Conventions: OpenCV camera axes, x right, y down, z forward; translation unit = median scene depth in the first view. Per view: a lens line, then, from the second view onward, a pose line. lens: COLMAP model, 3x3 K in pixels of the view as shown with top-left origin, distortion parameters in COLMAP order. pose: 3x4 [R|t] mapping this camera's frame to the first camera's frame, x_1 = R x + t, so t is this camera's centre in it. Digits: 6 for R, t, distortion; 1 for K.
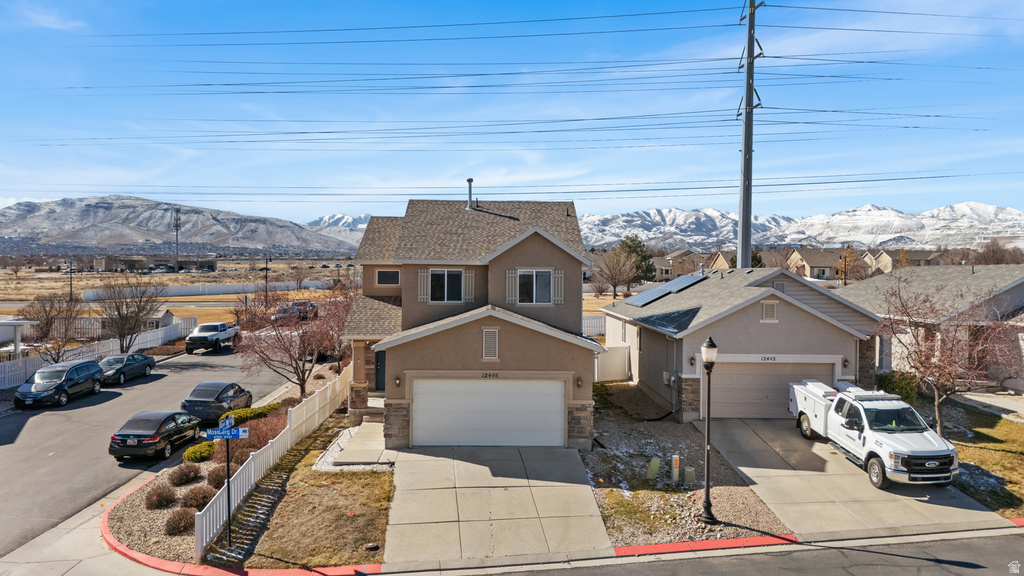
lens RADIAL K [[742.8, 0, 512.0], [0, 742.8, 288.0], [0, 0, 1]] dist [0.051704, -0.048350]
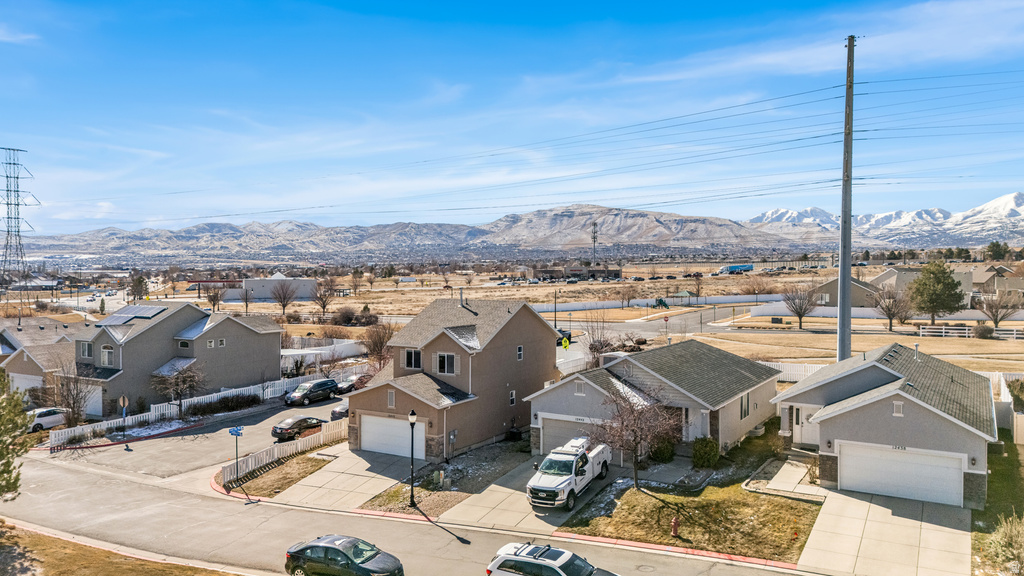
lens RADIAL K [[742.8, 0, 512.0], [0, 742.8, 288.0], [0, 0, 1]] dist [0.051704, -0.048350]
pose [[0.849403, 0.003959, -0.527729, 1.332930], [-0.005361, 0.999985, -0.001127, -0.218549], [0.527717, 0.003786, 0.849412, -0.439970]]
